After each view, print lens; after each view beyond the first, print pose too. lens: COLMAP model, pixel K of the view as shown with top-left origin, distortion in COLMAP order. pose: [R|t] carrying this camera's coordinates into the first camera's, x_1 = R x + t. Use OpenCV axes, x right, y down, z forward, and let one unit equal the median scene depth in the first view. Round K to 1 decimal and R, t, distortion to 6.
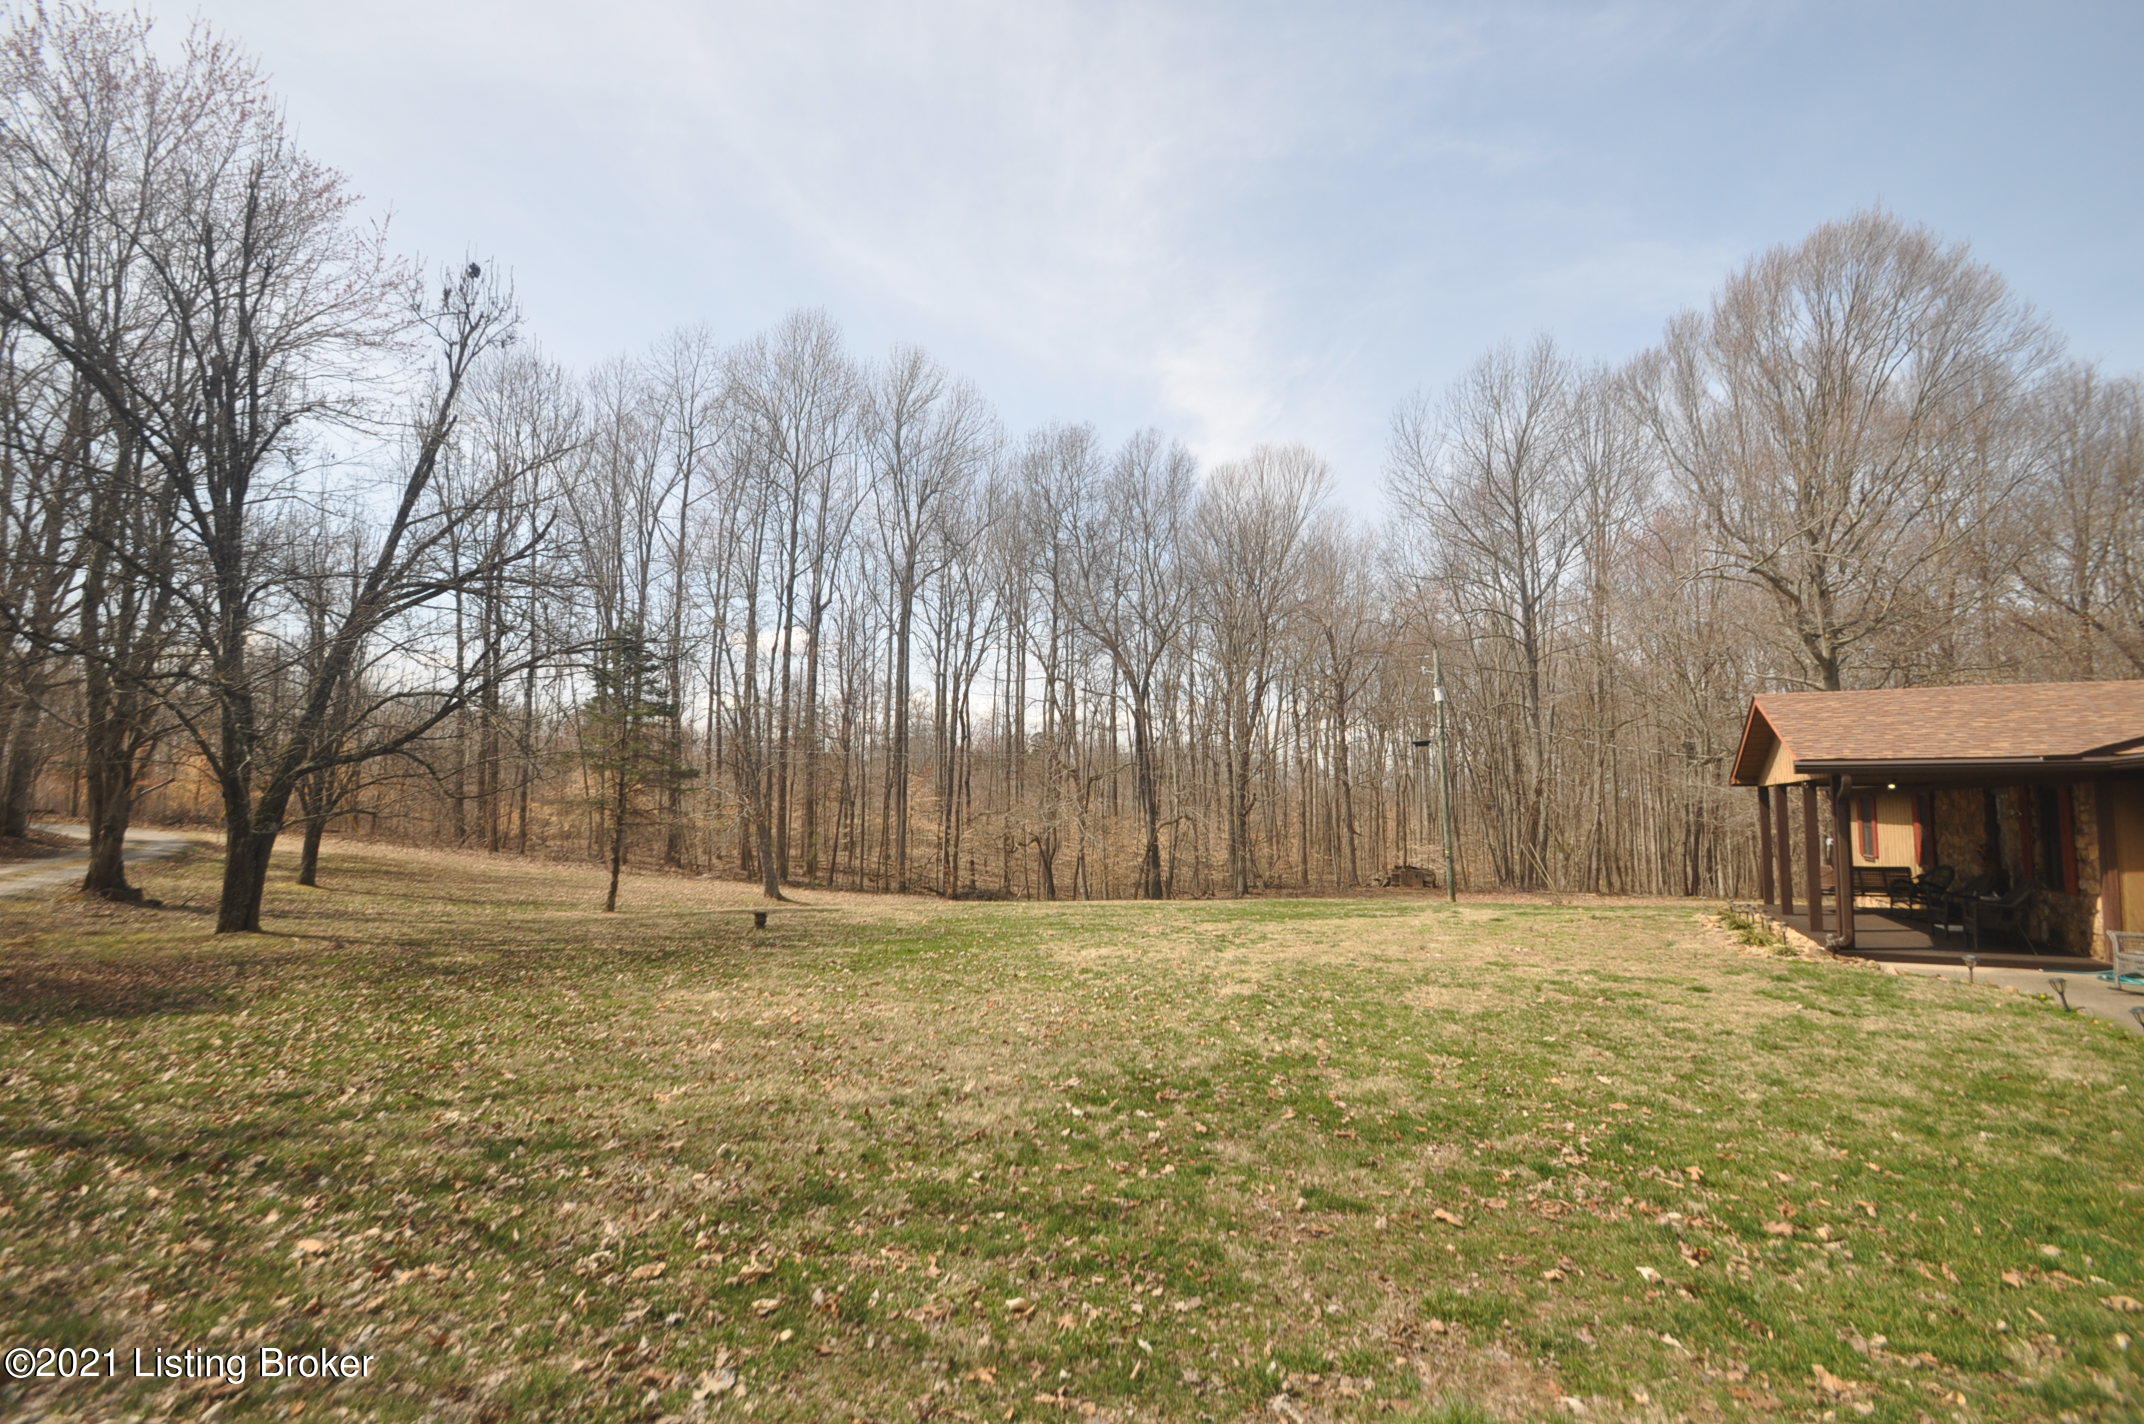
lens RADIAL K [[950.0, 0, 1073.8], [0, 950.0, 729.6], [0, 0, 1]] dist [0.017036, -0.016341]
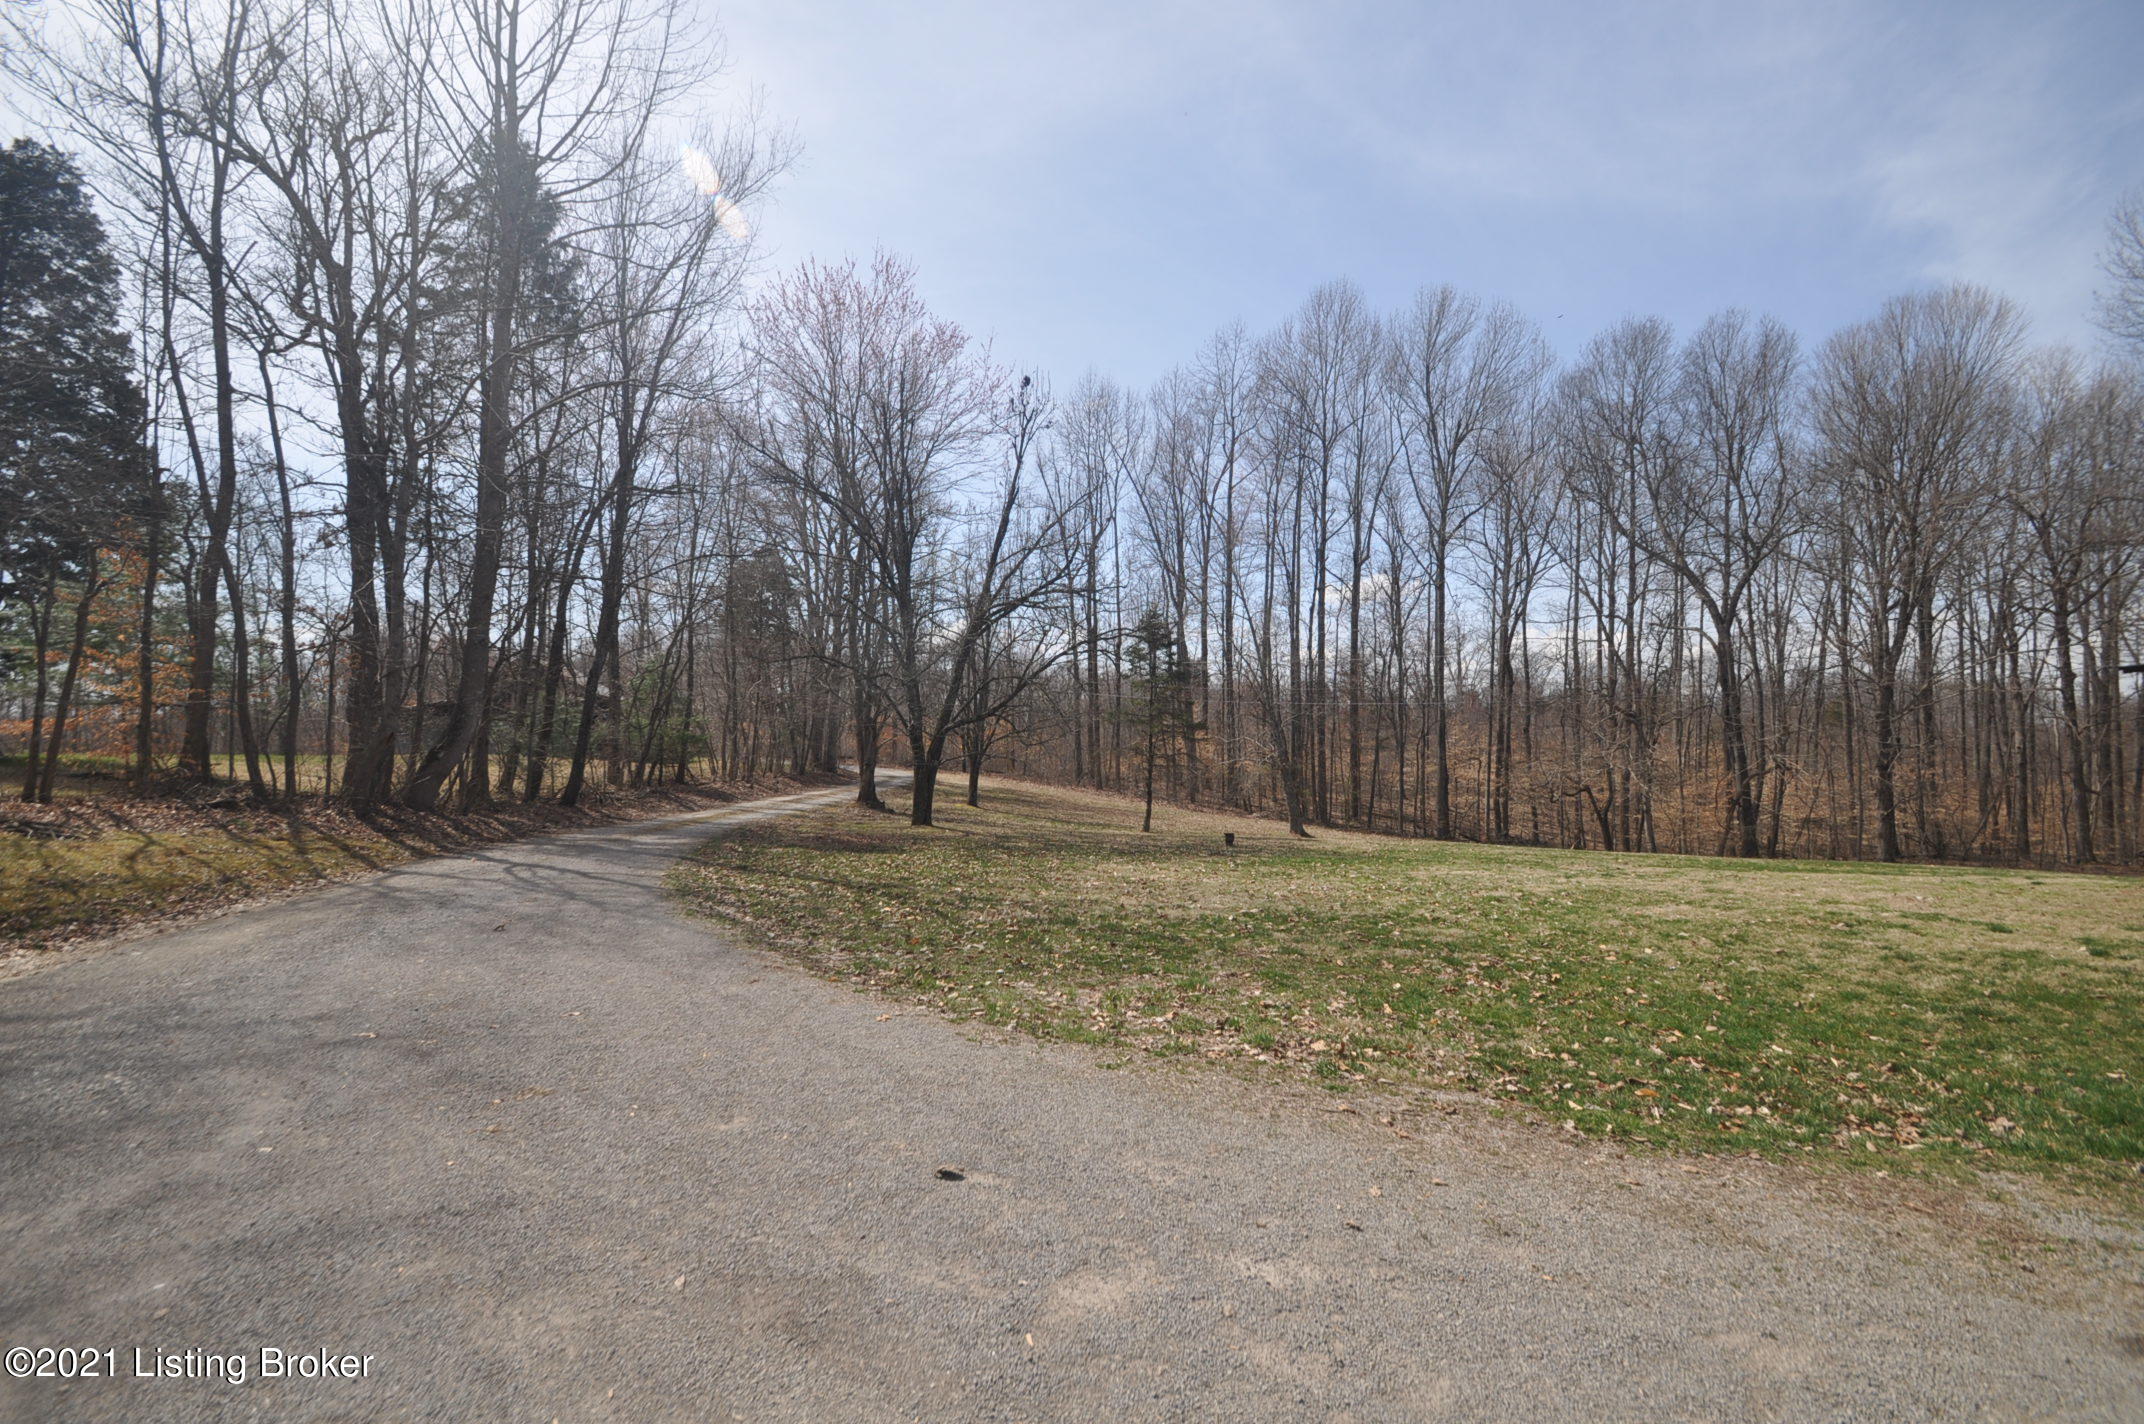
lens RADIAL K [[950.0, 0, 1073.8], [0, 950.0, 729.6], [0, 0, 1]] dist [0.017036, -0.016341]
pose [[0.827676, -0.013829, -0.561036, 0.166425], [0.043448, 0.998275, 0.039489, -0.006123], [0.559522, -0.057060, 0.826849, -0.130267]]
